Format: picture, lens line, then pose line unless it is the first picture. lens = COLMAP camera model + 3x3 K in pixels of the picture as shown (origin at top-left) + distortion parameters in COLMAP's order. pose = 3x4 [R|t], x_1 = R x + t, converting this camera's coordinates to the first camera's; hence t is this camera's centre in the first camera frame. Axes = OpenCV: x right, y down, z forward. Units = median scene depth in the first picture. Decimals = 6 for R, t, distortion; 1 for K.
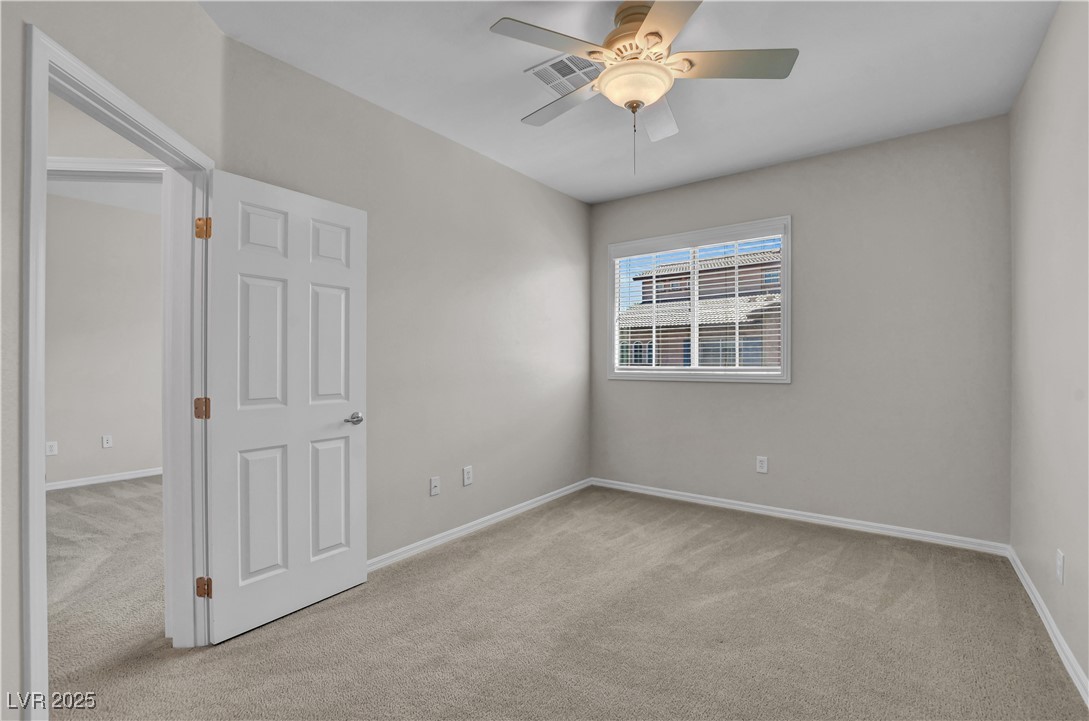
lens RADIAL K [[464.3, 0, 547.2], [0, 464.3, 365.4], [0, 0, 1]] dist [-0.044120, 0.000077]
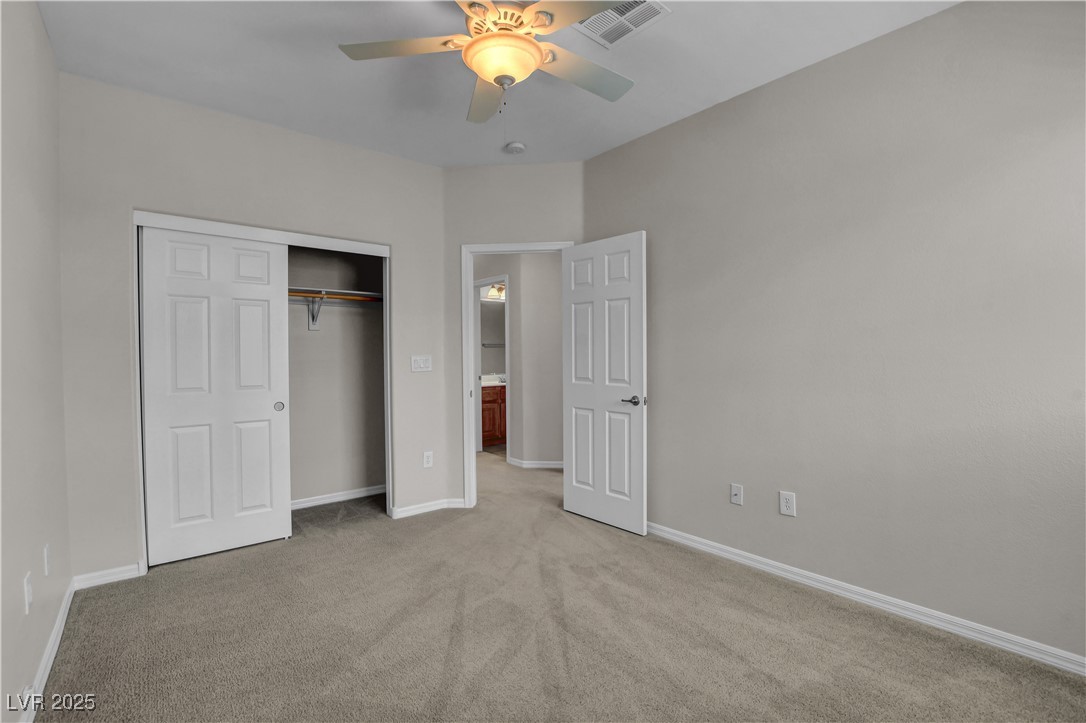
lens RADIAL K [[482.4, 0, 543.8], [0, 482.4, 356.3], [0, 0, 1]] dist [-0.036603, 0.005772]
pose [[-0.204550, 0.013867, -0.978758, 0.938060], [-0.002673, 0.999888, 0.014725, -0.025171], [0.978853, 0.005629, -0.204490, 1.039618]]
